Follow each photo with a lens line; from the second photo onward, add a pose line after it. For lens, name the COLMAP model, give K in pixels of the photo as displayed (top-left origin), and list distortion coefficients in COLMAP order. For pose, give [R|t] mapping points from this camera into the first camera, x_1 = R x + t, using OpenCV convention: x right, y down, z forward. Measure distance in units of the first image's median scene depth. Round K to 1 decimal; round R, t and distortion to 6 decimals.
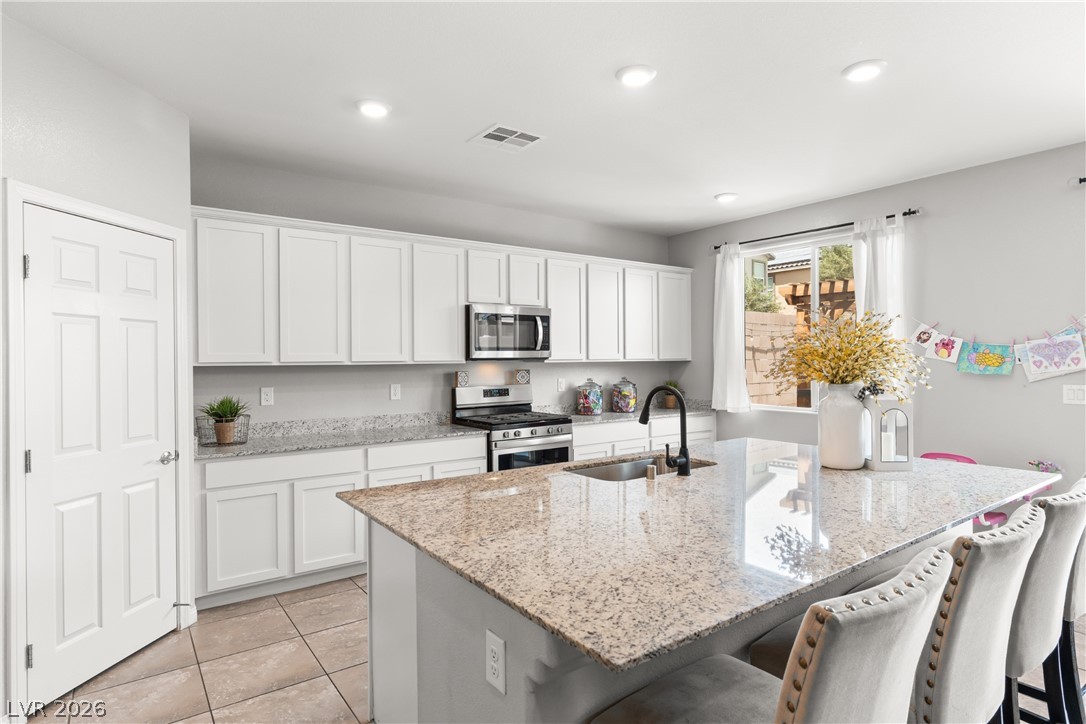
lens RADIAL K [[590.0, 0, 543.0], [0, 590.0, 362.0], [0, 0, 1]] dist [-0.002796, 0.000061]
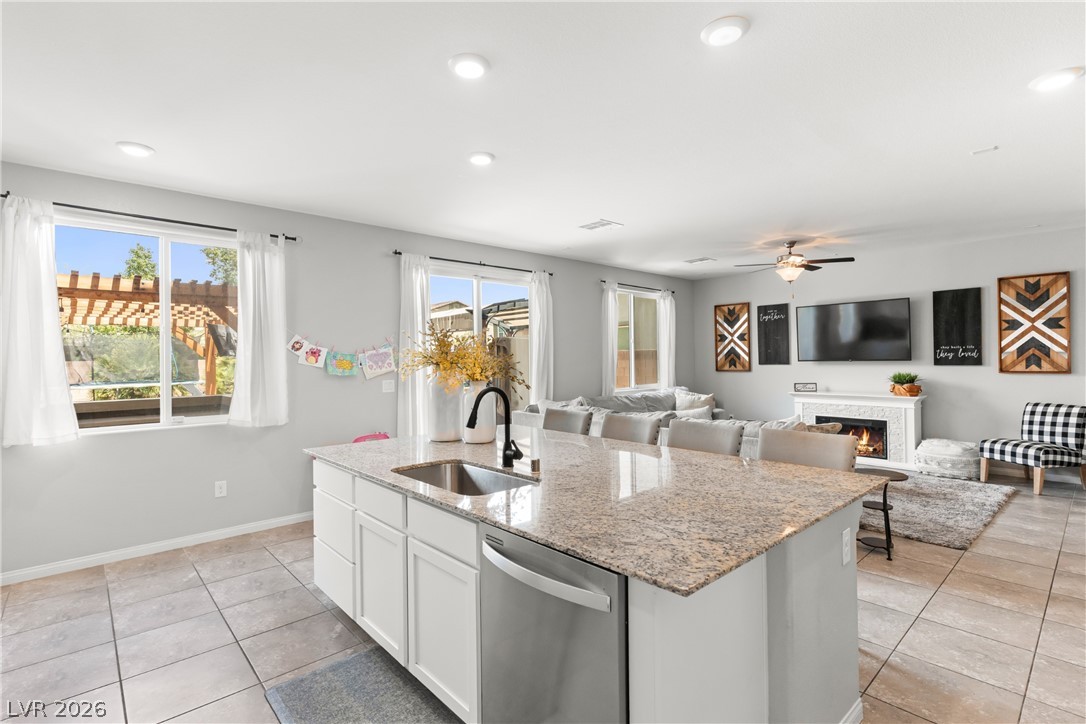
lens RADIAL K [[514.4, 0, 545.2], [0, 514.4, 358.8], [0, 0, 1]] dist [0.002734, 0.000890]
pose [[-0.111511, 0.008439, 0.993727, -0.418988], [0.017243, 0.999830, -0.006556, -0.001475], [-0.993614, 0.016404, -0.111637, 0.594604]]
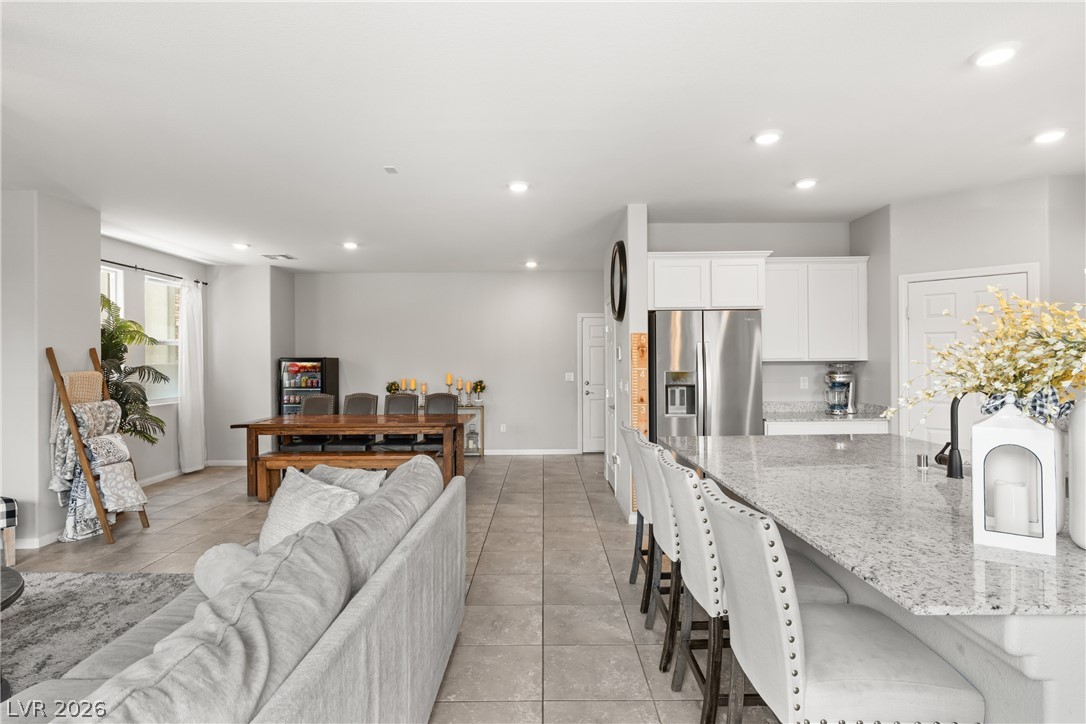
lens RADIAL K [[557.8, 0, 543.0], [0, 557.8, 362.0], [0, 0, 1]] dist [0.001022, 0.000737]
pose [[-0.588108, 0.014026, -0.808661, 0.787725], [0.008279, 0.999902, 0.011322, -0.009116], [0.808740, -0.000036, -0.588167, 0.568104]]
